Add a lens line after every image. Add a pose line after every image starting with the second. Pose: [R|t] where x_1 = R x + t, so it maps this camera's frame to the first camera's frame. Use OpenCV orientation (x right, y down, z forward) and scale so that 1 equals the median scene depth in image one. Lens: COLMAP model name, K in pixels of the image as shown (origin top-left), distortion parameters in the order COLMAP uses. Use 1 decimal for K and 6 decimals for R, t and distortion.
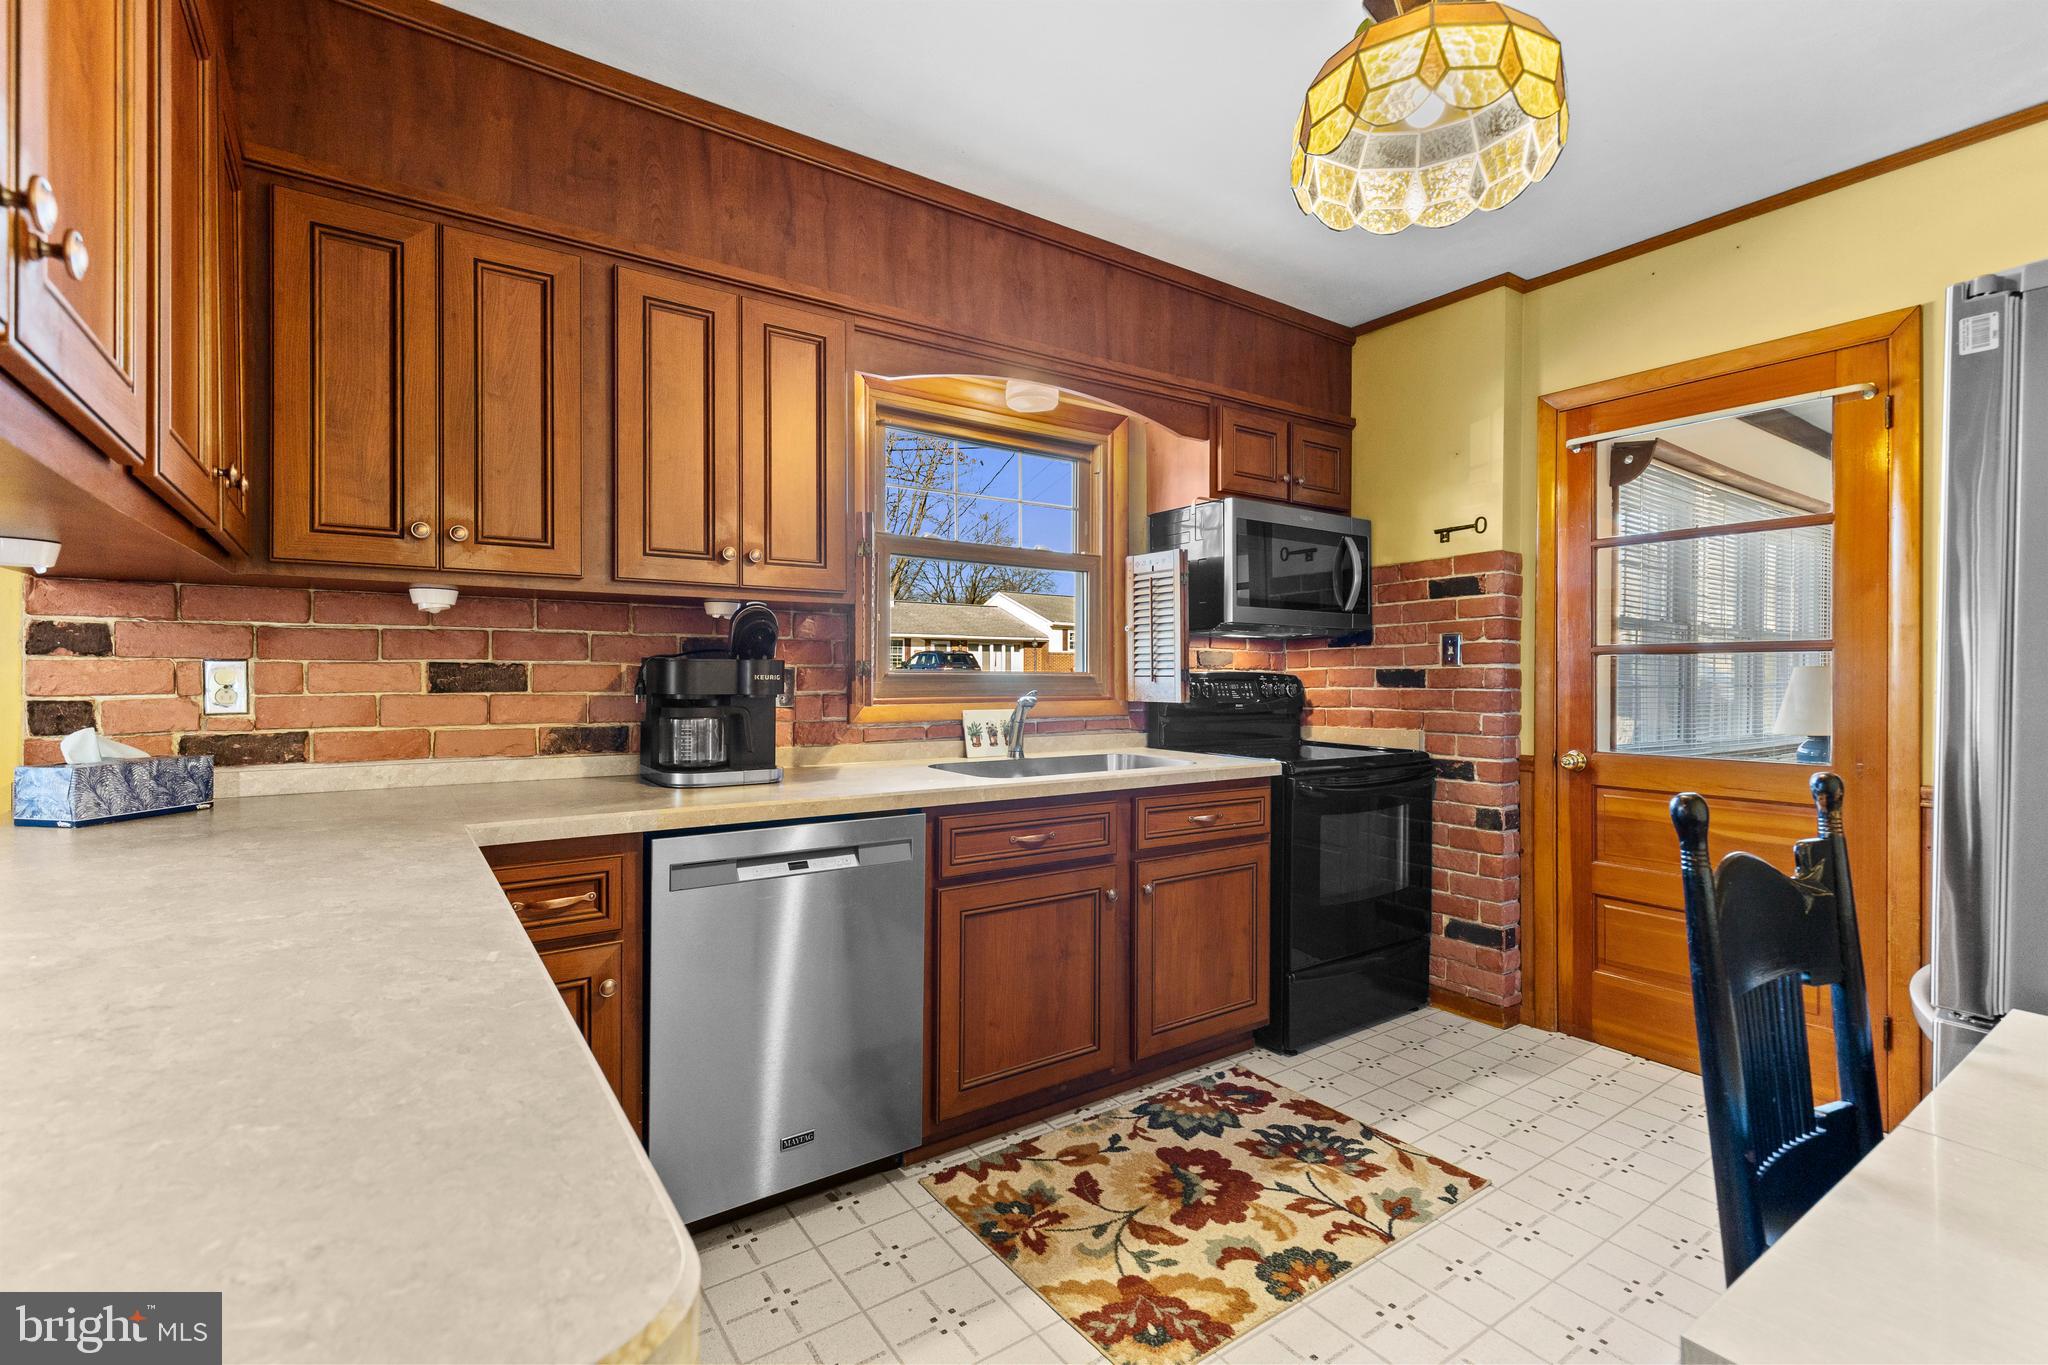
lens RADIAL K [[922.2, 0, 1040.9], [0, 922.2, 679.4], [0, 0, 1]] dist [0.005498, -0.000879]
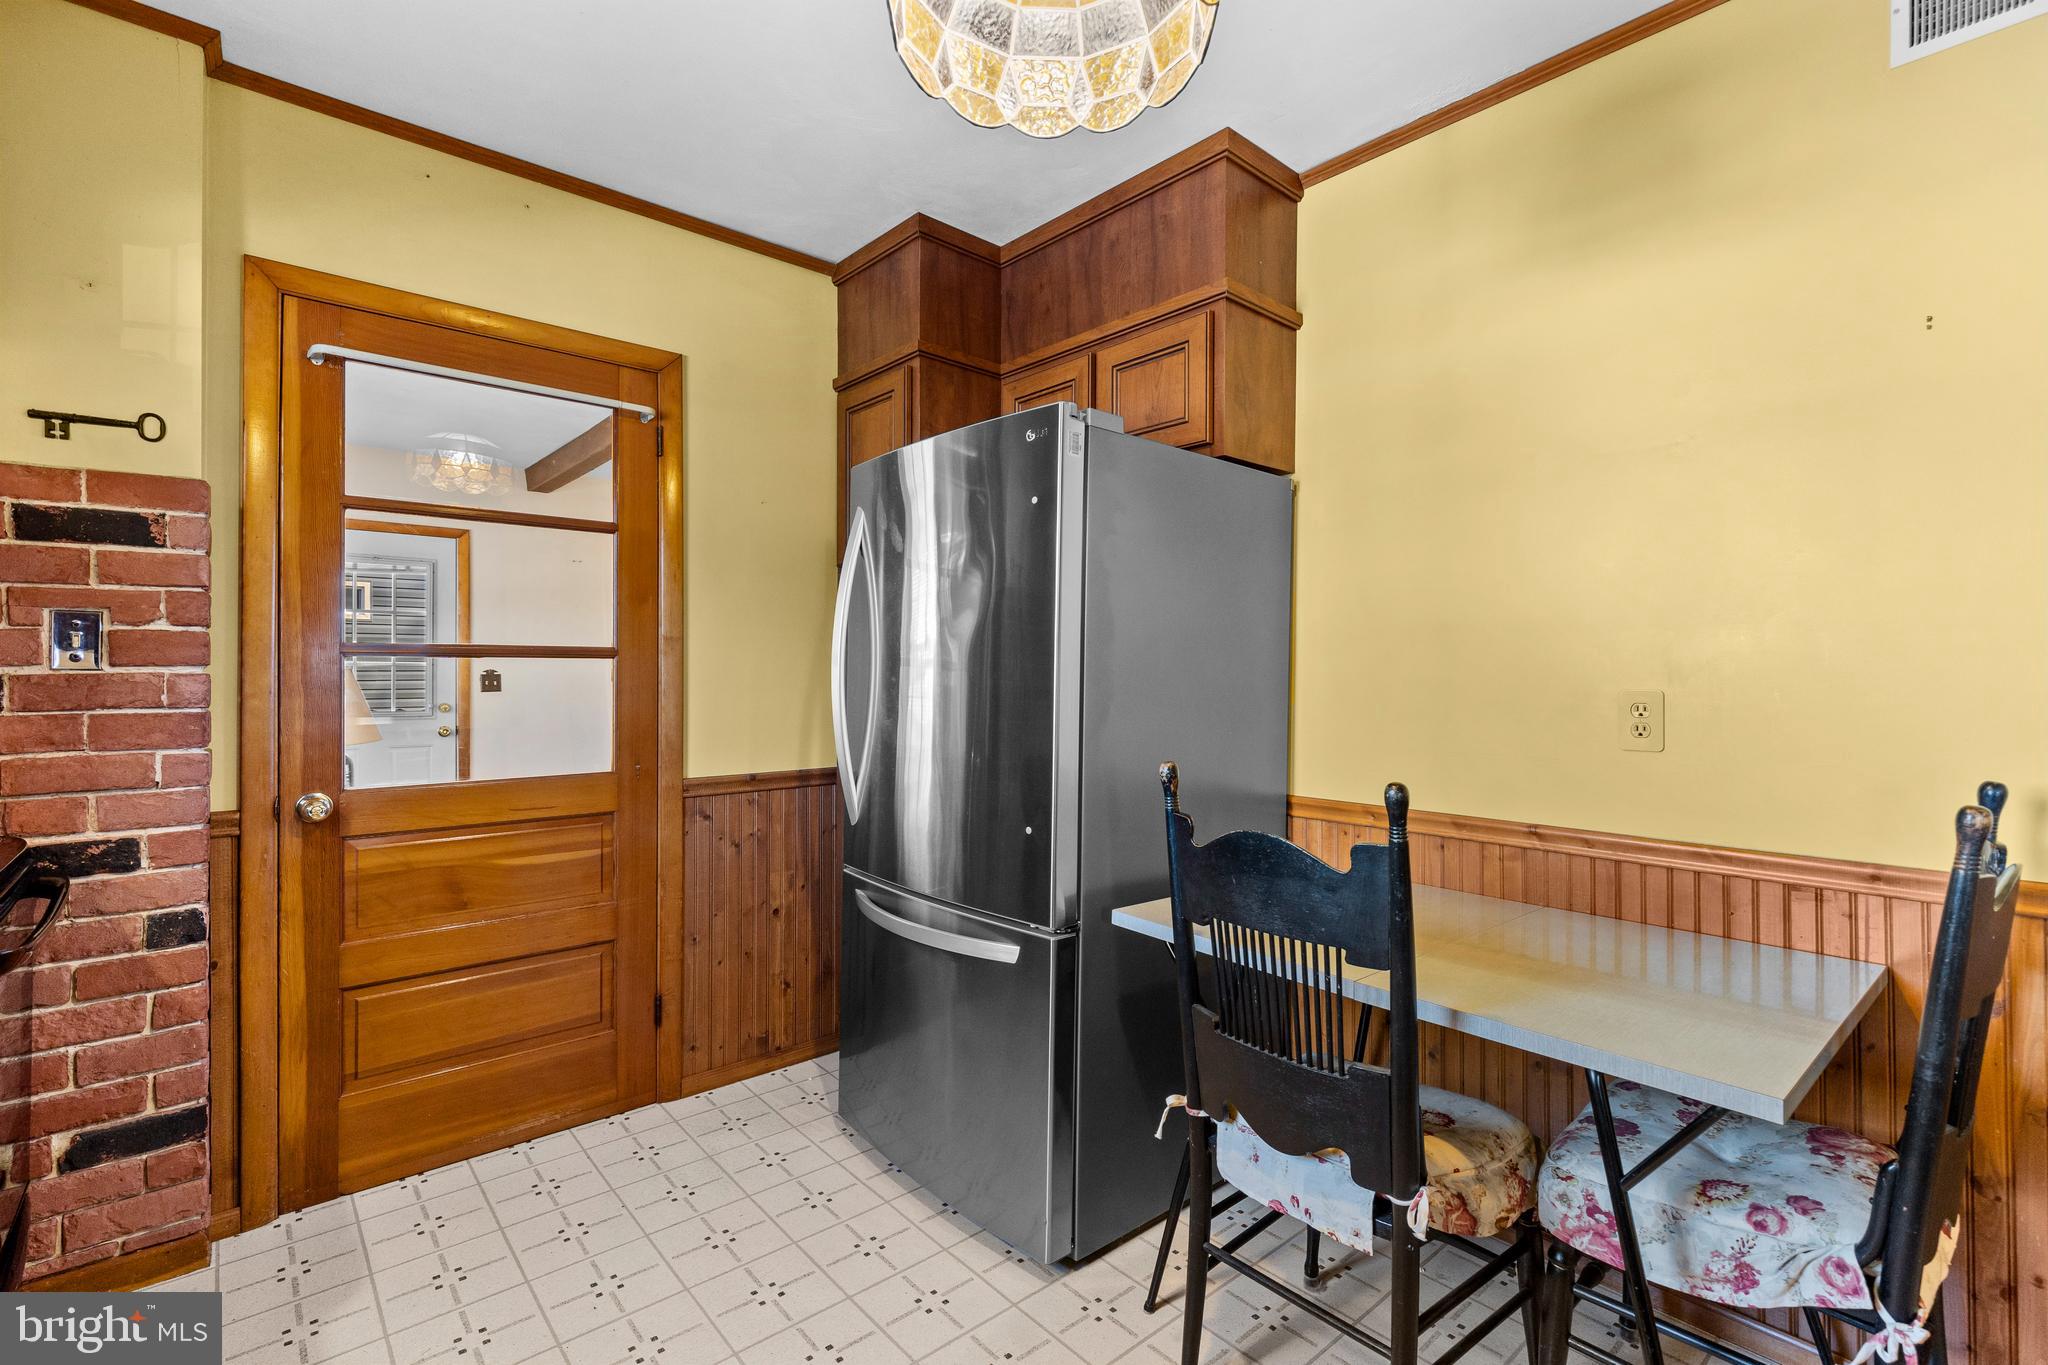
lens RADIAL K [[922.2, 0, 1026.3], [0, 922.2, 674.6], [0, 0, 1]] dist [0.005498, -0.000879]
pose [[-0.102445, -0.001477, 0.994738, -0.162320], [0.004382, 0.999989, 0.001936, -0.010466], [-0.994729, 0.004557, -0.102437, 0.518521]]
